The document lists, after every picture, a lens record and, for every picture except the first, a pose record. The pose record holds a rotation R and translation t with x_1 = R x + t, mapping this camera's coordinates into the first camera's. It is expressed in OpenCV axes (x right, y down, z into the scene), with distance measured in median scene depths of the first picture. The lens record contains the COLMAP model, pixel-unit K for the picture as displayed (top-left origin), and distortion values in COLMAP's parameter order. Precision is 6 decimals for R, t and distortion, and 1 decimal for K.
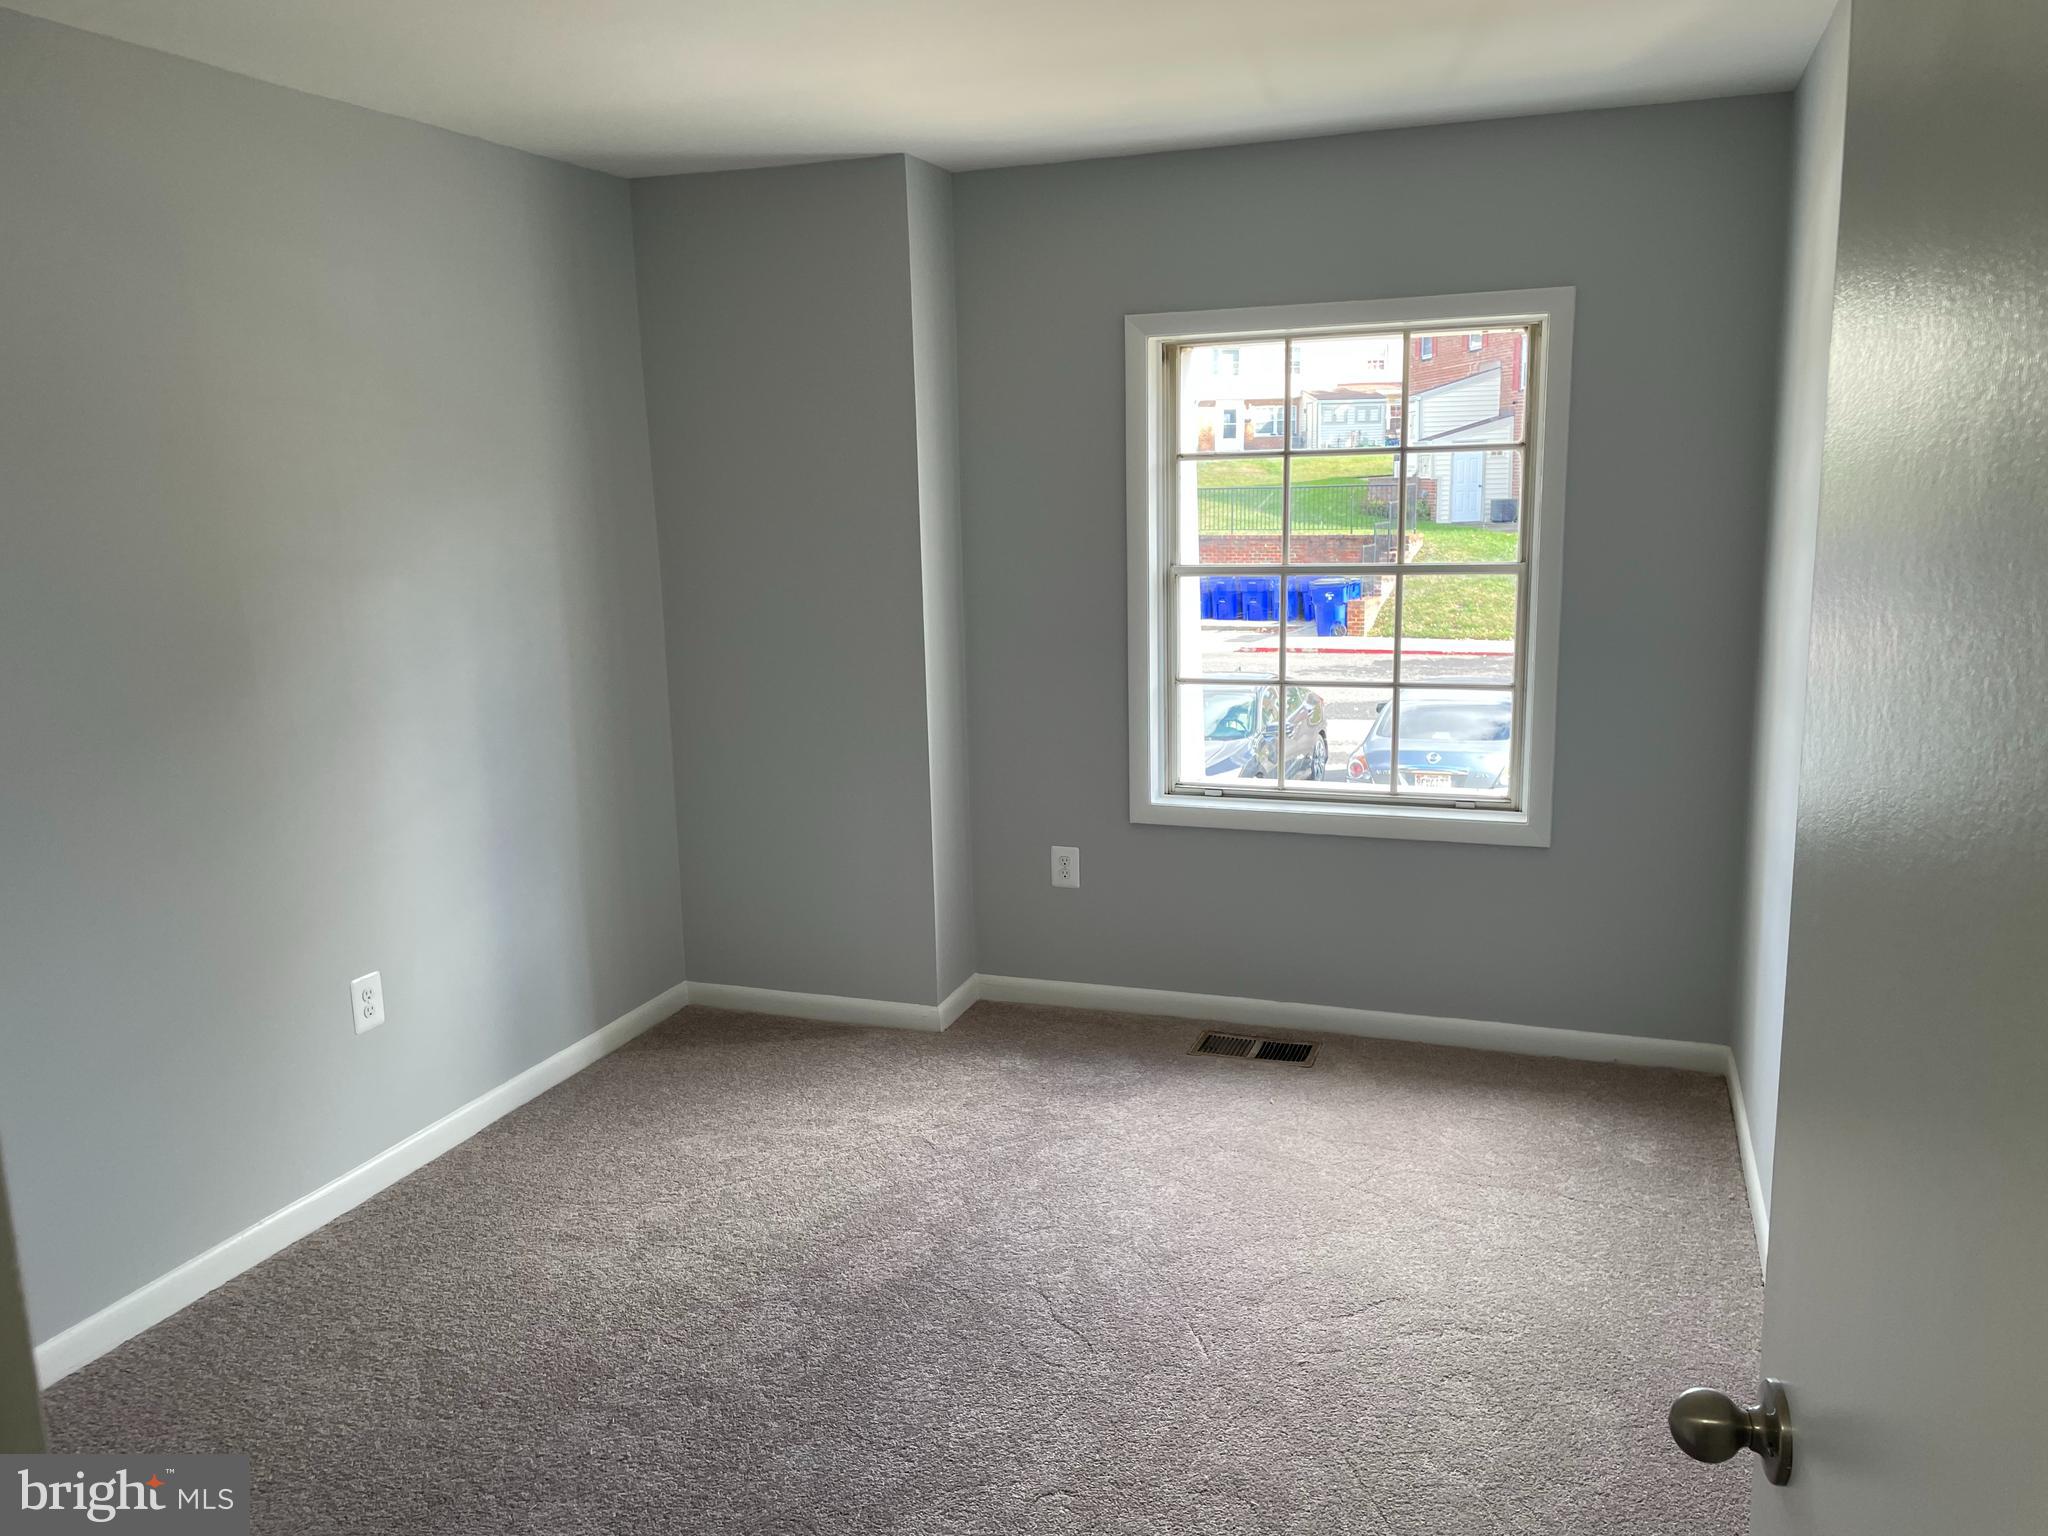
lens RADIAL K [[1542.9, 0, 1020.2], [0, 1542.9, 772.4], [0, 0, 1]] dist [0.090586, -0.121073]
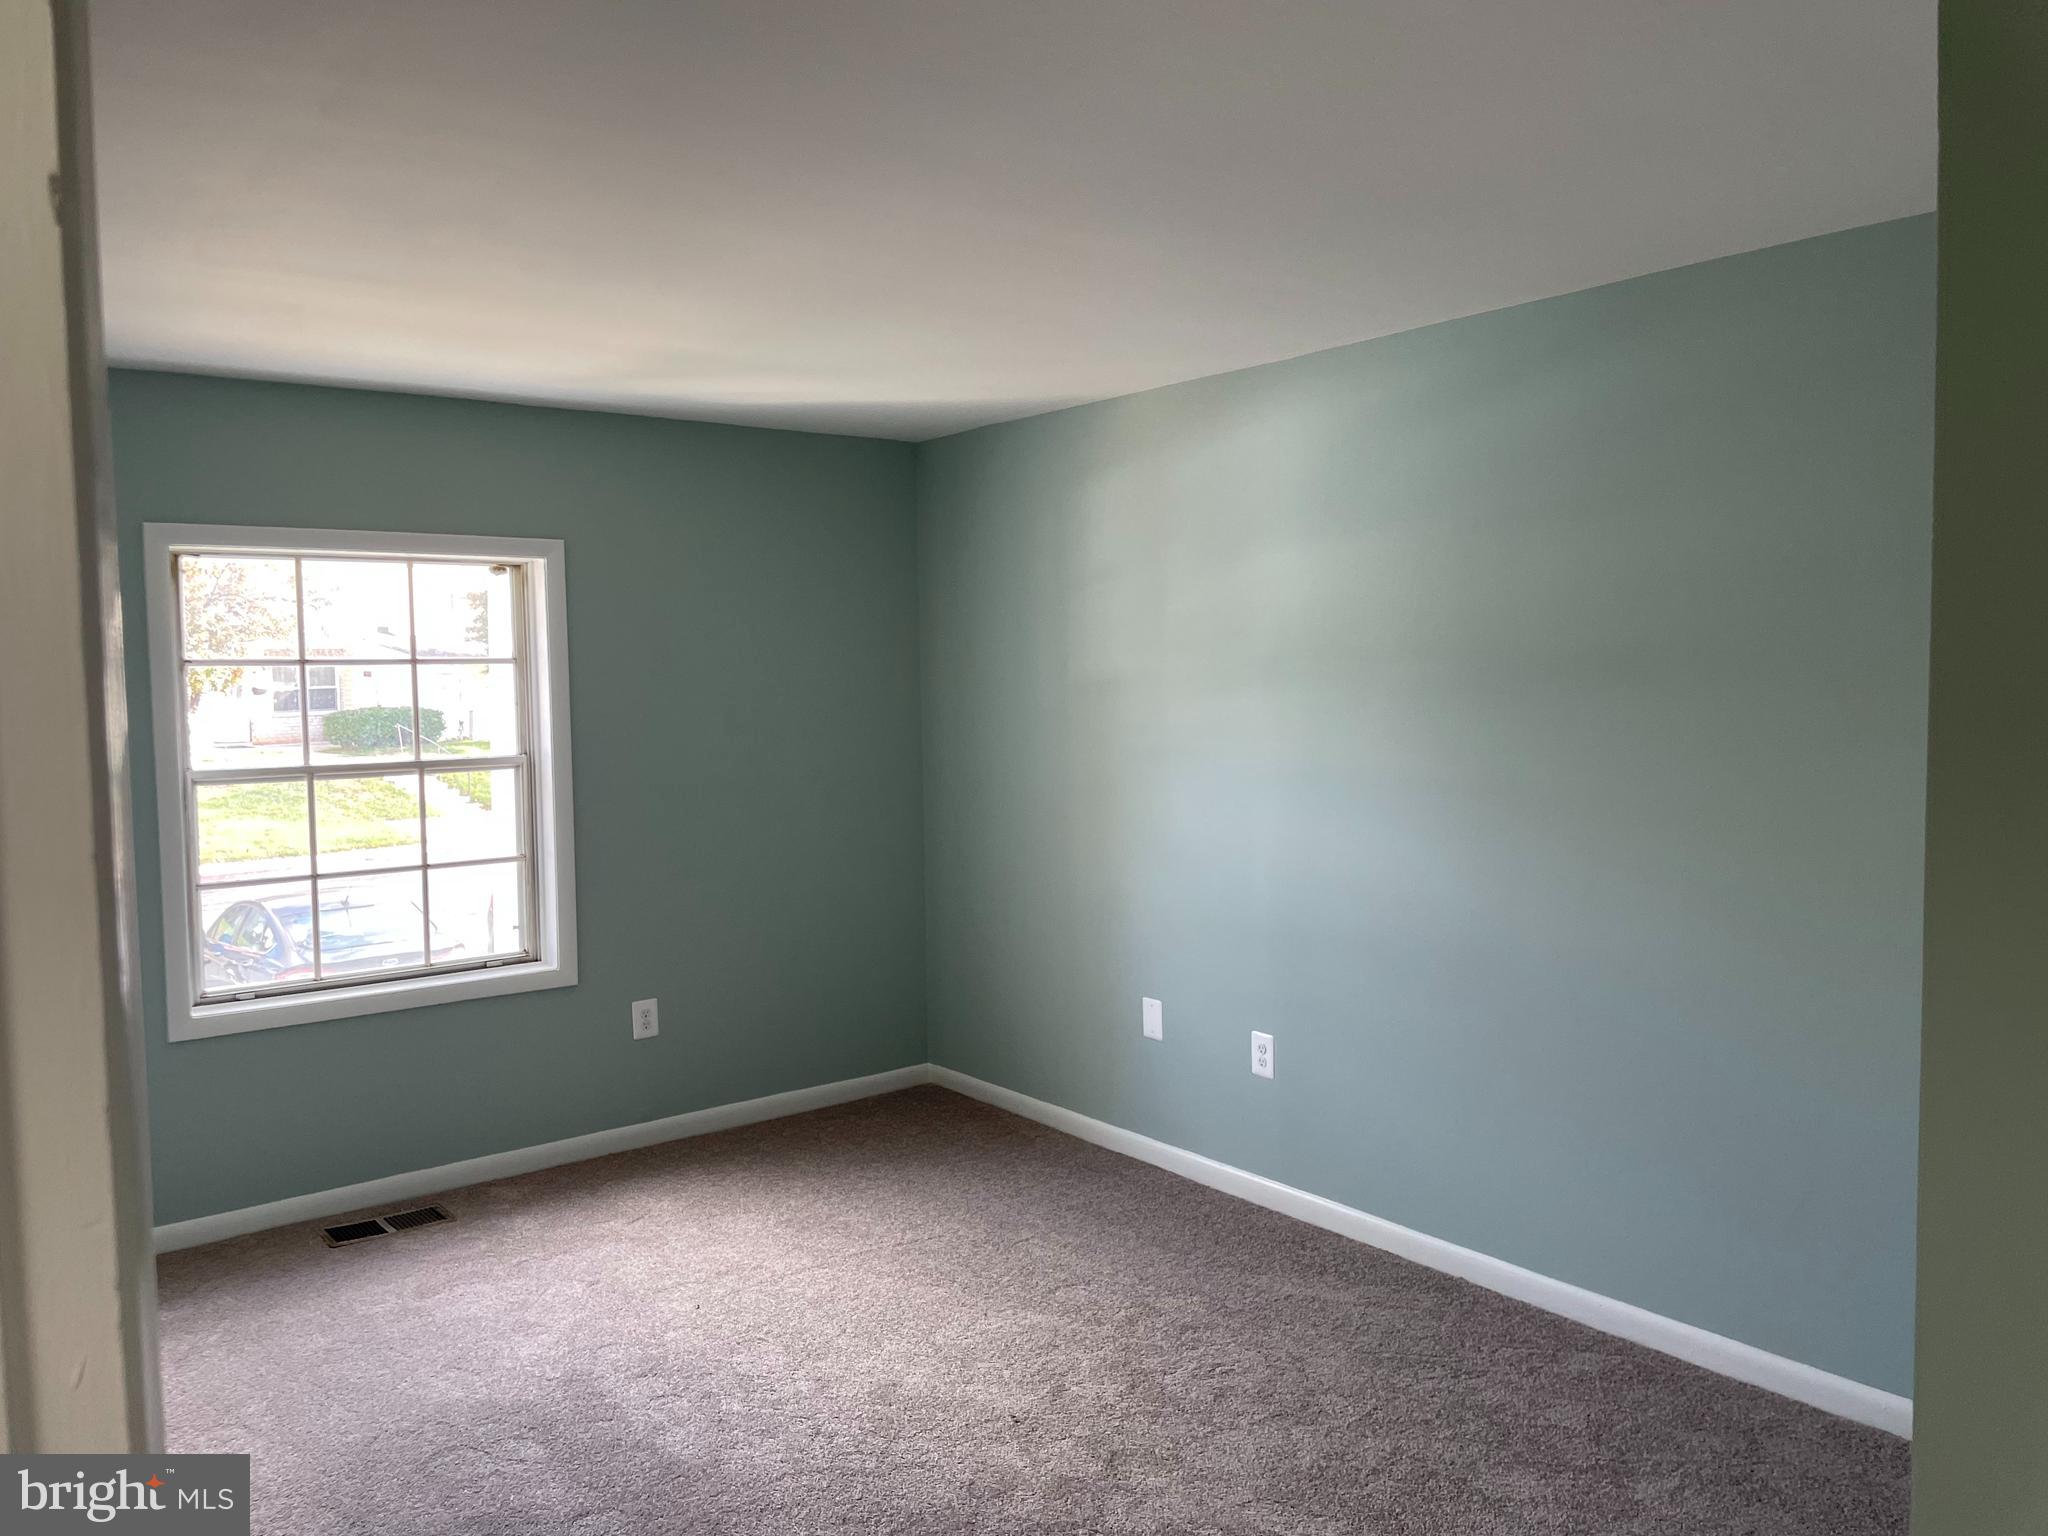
lens RADIAL K [[1433.3, 0, 868.4], [0, 1433.3, 767.6], [0, 0, 1]] dist [-0.009765, -0.093677]
pose [[0.568459, -0.041112, 0.821684, -0.437699], [0.152379, 0.986732, -0.056050, -0.021516], [-0.808477, 0.157069, 0.567181, 0.152332]]
